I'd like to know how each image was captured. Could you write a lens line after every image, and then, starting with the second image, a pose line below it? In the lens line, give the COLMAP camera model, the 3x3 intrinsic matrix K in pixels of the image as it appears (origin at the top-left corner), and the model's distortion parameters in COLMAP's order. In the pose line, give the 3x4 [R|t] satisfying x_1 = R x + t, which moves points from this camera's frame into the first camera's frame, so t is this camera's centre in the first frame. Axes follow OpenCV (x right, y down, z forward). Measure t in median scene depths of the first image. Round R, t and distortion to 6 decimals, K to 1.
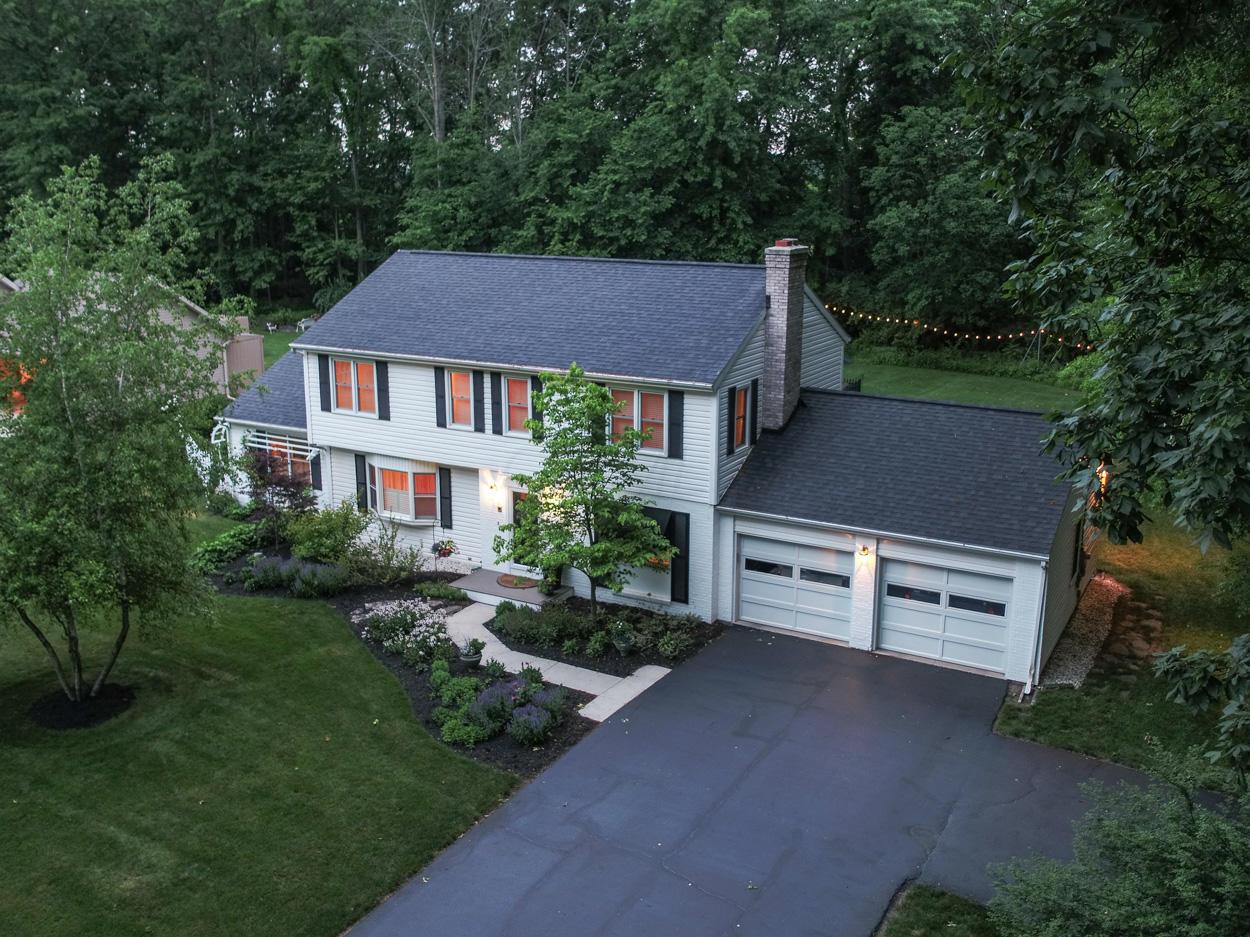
lens RADIAL K [[1158.2, 0, 626.6], [0, 1158.2, 469.7], [0, 0, 1]] dist [-0.010983, 0.000274]
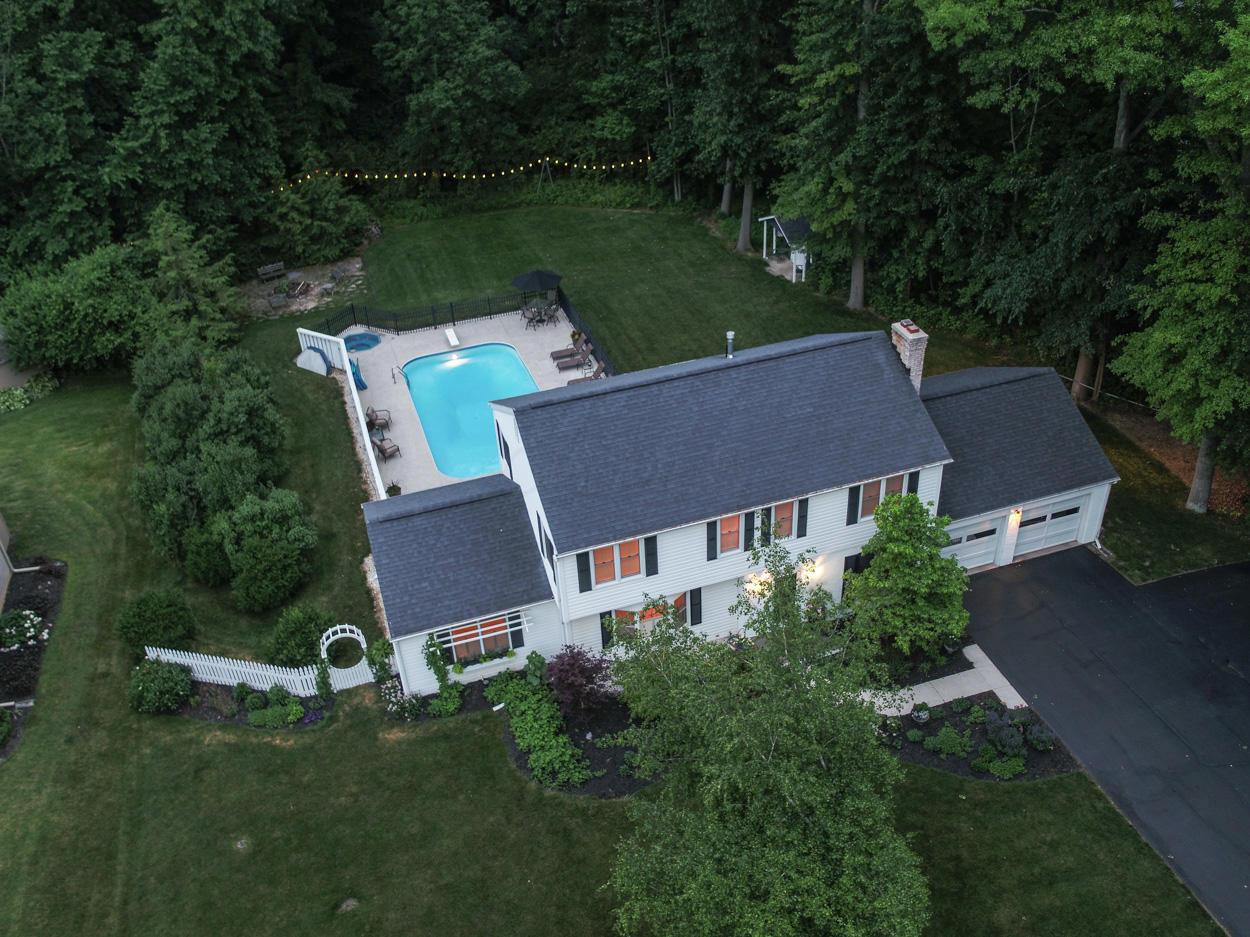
lens RADIAL K [[1078.4, 0, 626.4], [0, 1078.4, 463.7], [0, 0, 1]] dist [-0.015598, 0.012518]
pose [[0.669710, -0.442055, 0.596721, -0.872625], [0.229551, 0.887407, 0.399769, -0.612152], [-0.706255, -0.130751, 0.695779, 0.332630]]
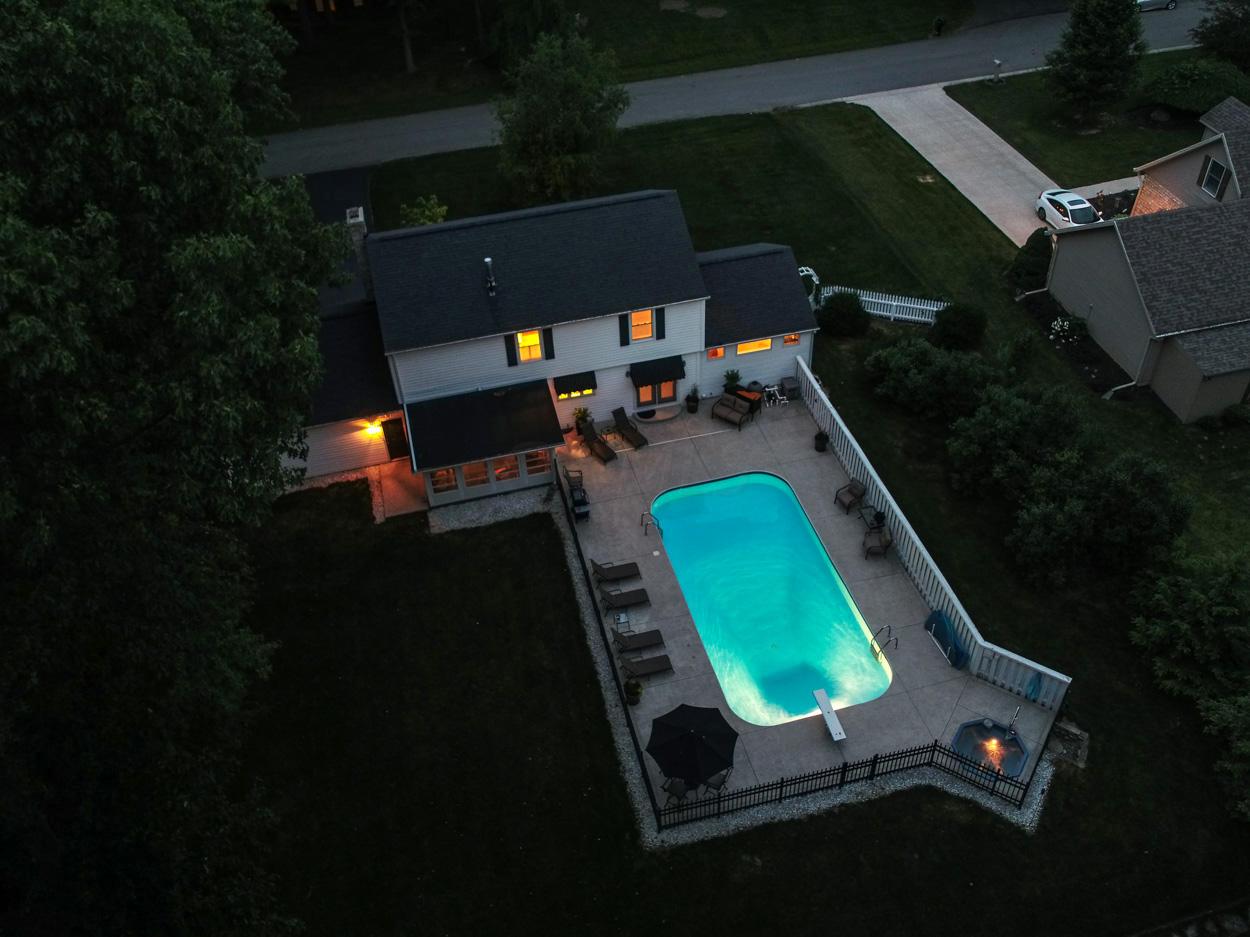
lens RADIAL K [[1079.9, 0, 625.8], [0, 1079.9, 464.3], [0, 0, 1]] dist [-0.012479, 0.002354]
pose [[-0.725299, 0.480993, -0.492531, 0.764494], [-0.130455, 0.606448, 0.784348, -1.199453], [0.675961, 0.633140, -0.377108, 2.013279]]
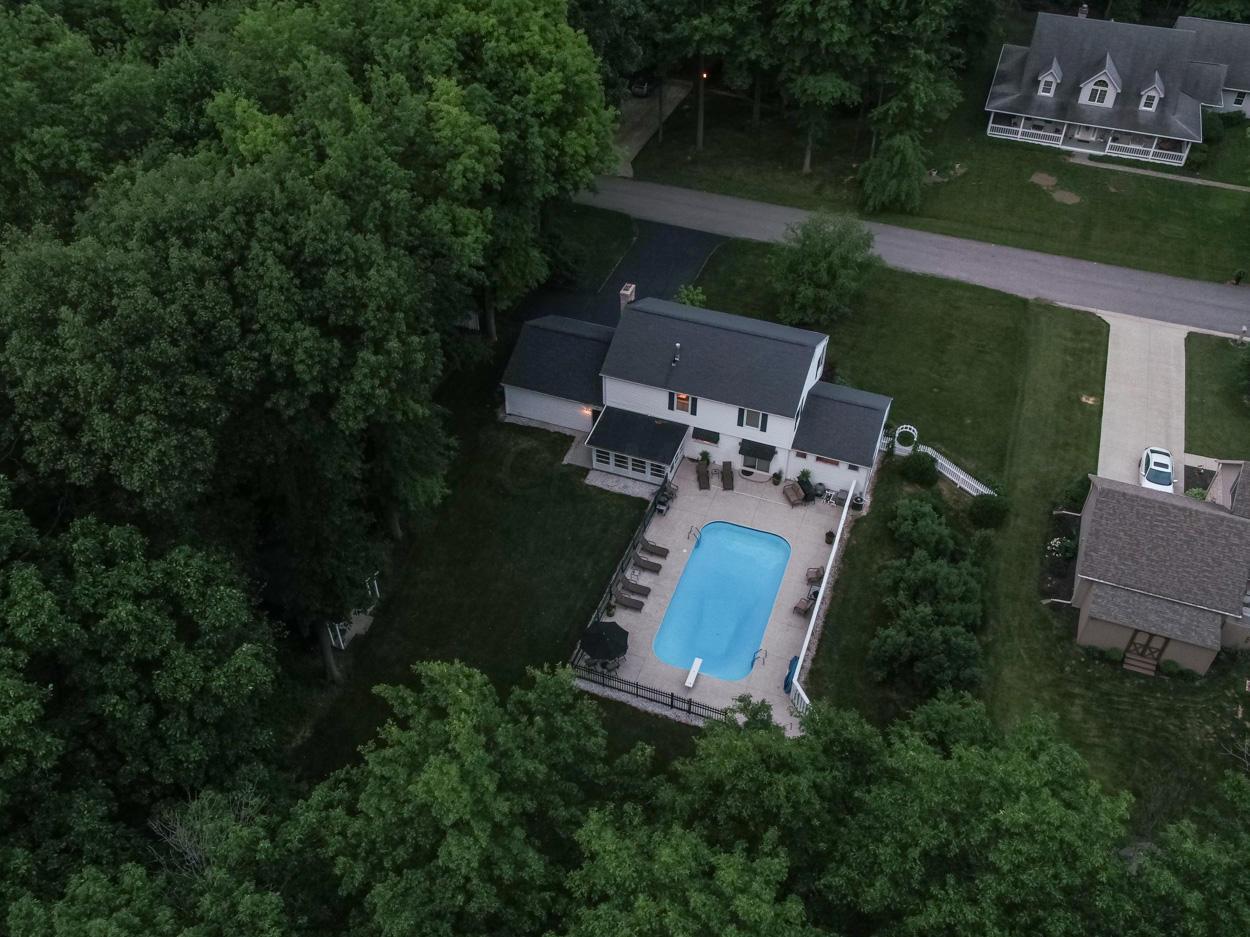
lens RADIAL K [[1085.1, 0, 626.6], [0, 1085.1, 453.9], [0, 0, 1]] dist [-0.006659, 0.000494]
pose [[-0.987324, 0.104751, -0.119244, 0.472113], [-0.041466, 0.554956, 0.830845, -2.046665], [0.153207, 0.825258, -0.543578, 2.642470]]
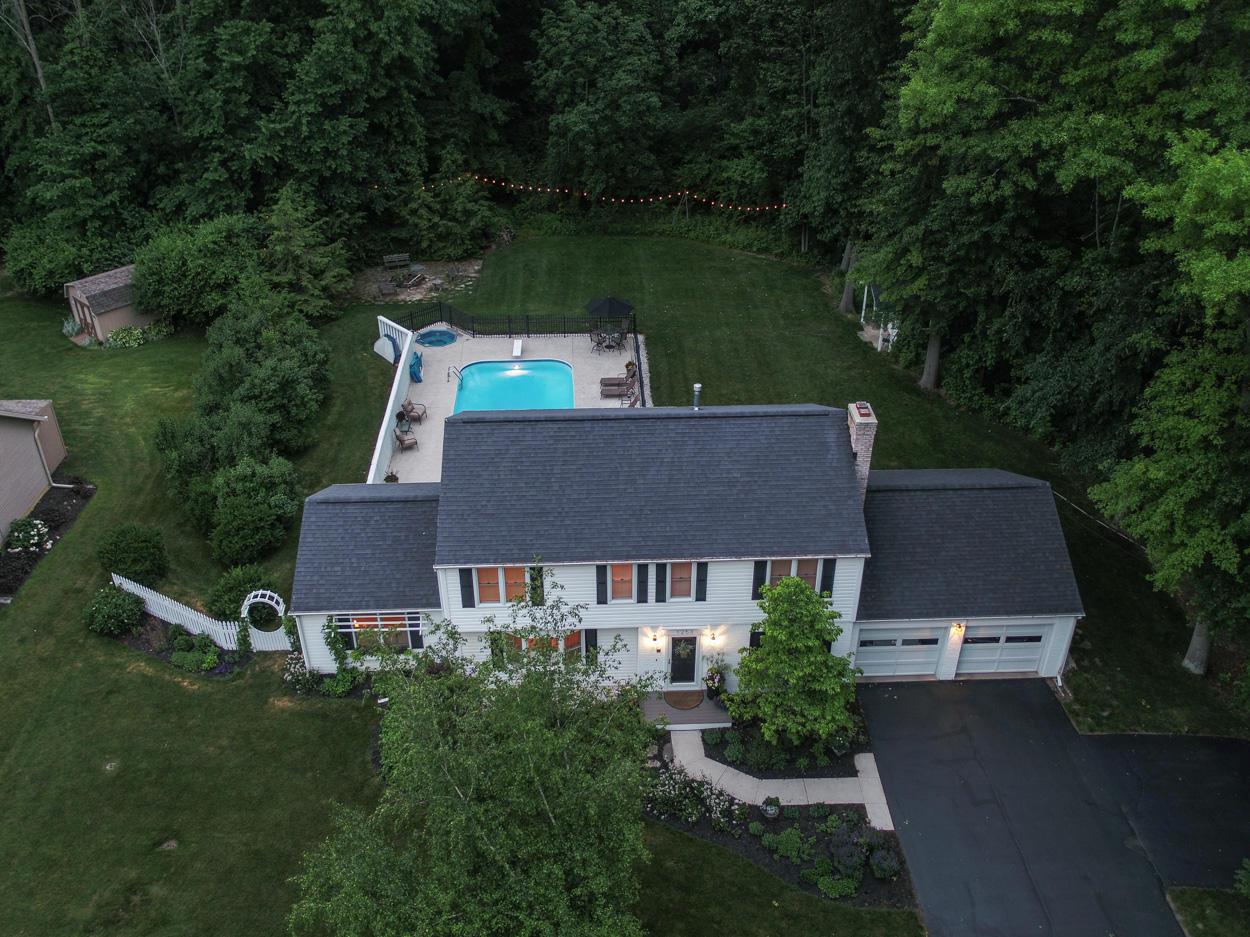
lens RADIAL K [[1078.4, 0, 626.4], [0, 1078.4, 463.7], [0, 0, 1]] dist [-0.015598, 0.012518]
pose [[0.848167, -0.281934, 0.448470, -0.618886], [0.131175, 0.932019, 0.337837, -0.561584], [-0.513230, -0.227715, 0.827491, 0.129076]]
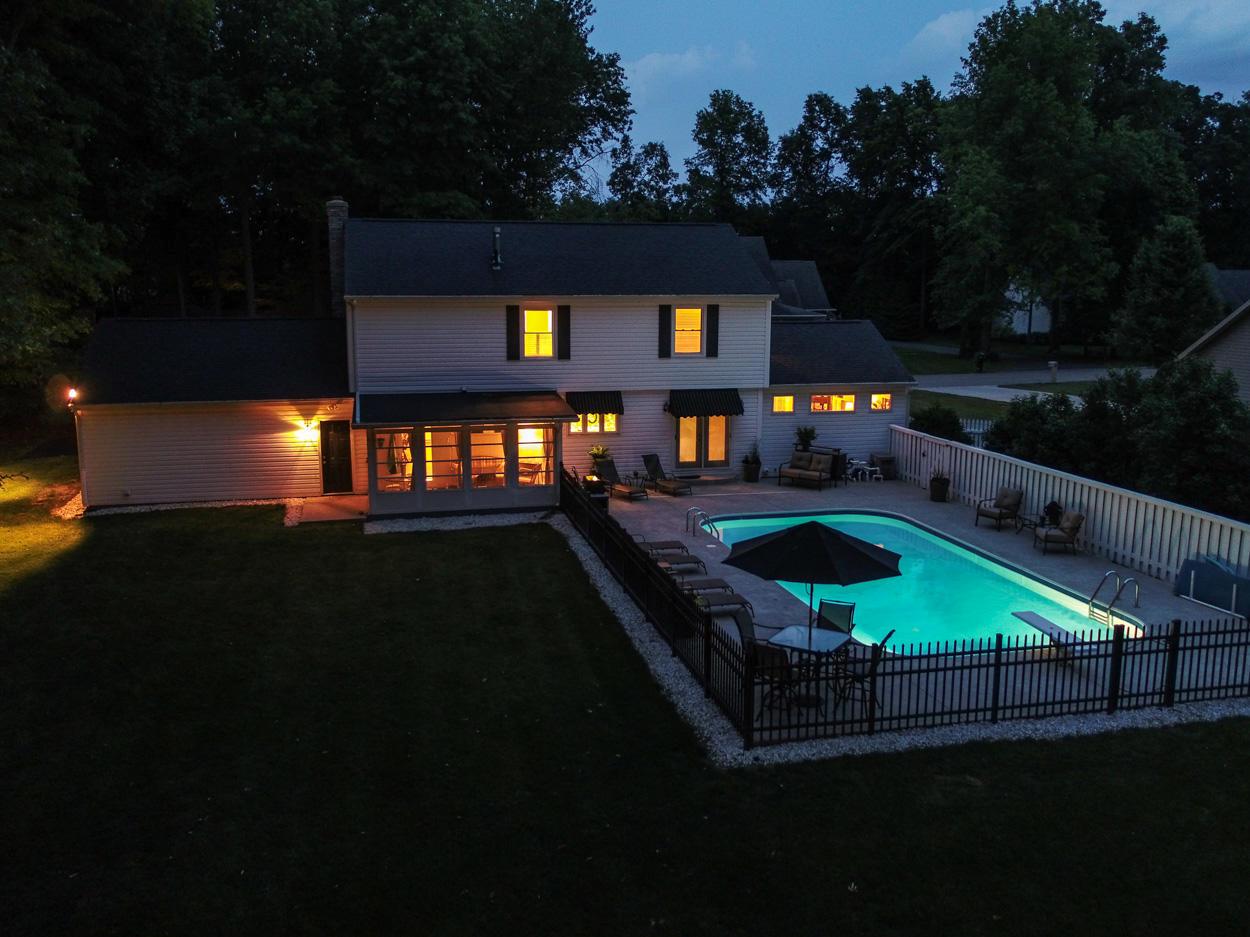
lens RADIAL K [[1108.9, 0, 627.5], [0, 1108.9, 463.3], [0, 0, 1]] dist [-0.011340, 0.002440]
pose [[-0.736732, 0.110783, -0.667048, 0.756890], [-0.170883, 0.923963, 0.342186, -0.397268], [0.654236, 0.366087, -0.661782, 2.122252]]
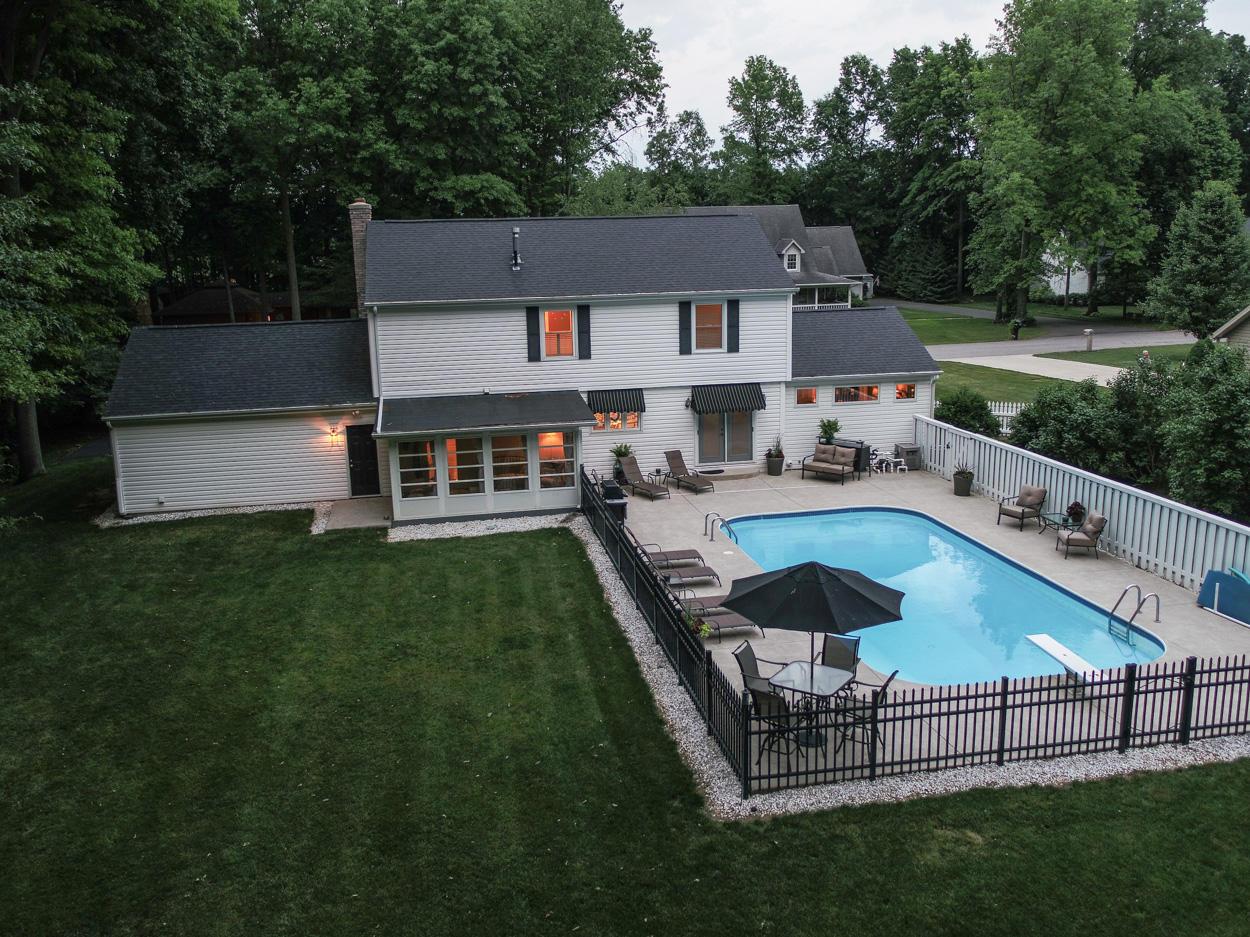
lens RADIAL K [[1078.4, 0, 626.4], [0, 1078.4, 463.7], [0, 0, 1]] dist [-0.015598, 0.012518]
pose [[-0.764113, 0.150739, -0.627223, 0.714812], [-0.138255, 0.911454, 0.387476, -0.433569], [0.630093, 0.382792, -0.675613, 2.107351]]
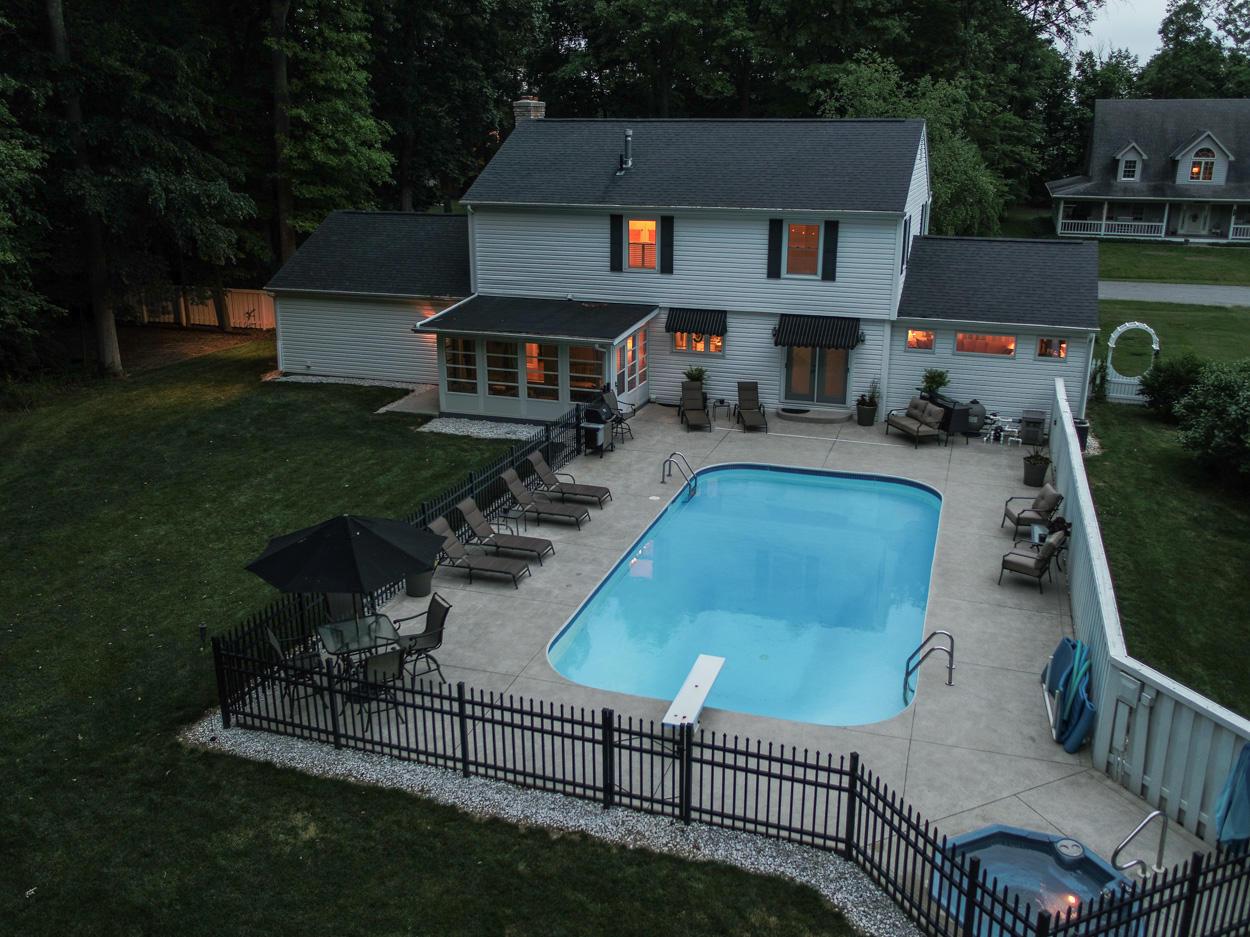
lens RADIAL K [[1076.9, 0, 625.7], [0, 1076.9, 463.4], [0, 0, 1]] dist [-0.018211, 0.017112]
pose [[-0.982886, 0.054833, -0.175867, 0.265671], [-0.046494, 0.849929, 0.524842, -0.490631], [0.178253, 0.524036, -0.832834, 2.261181]]
